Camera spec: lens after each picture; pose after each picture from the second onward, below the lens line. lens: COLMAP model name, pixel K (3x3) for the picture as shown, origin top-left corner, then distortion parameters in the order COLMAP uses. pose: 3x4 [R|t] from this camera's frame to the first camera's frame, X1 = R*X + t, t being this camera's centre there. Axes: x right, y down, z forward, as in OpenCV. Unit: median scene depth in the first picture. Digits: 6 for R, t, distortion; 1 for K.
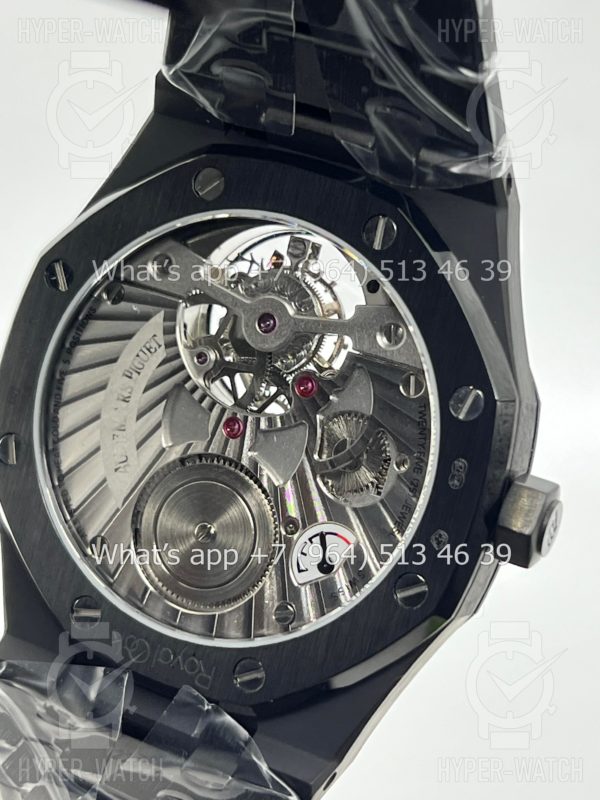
lens RADIAL K [[1916.6, 0, 301.5], [0, 1916.6, 401.9], [0, 0, 1]] dist [0.106610, 0.000000]
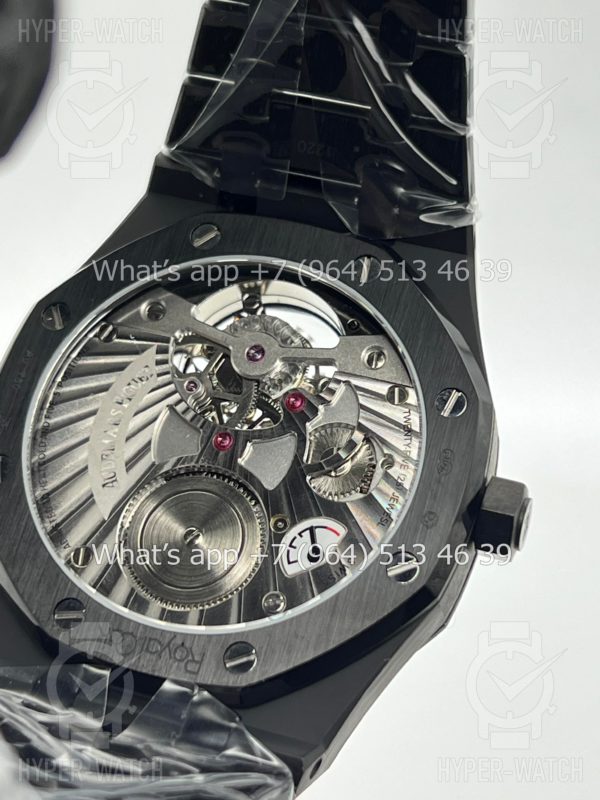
lens RADIAL K [[1916.6, 0, 298.6], [0, 1916.6, 396.4], [0, 0, 1]] dist [0.106610, 0.000000]
pose [[0.977435, 0.082576, 0.194427, -0.206877], [0.000846, 0.918889, -0.394515, 0.417042], [-0.211234, 0.385778, 0.898085, 0.021552]]
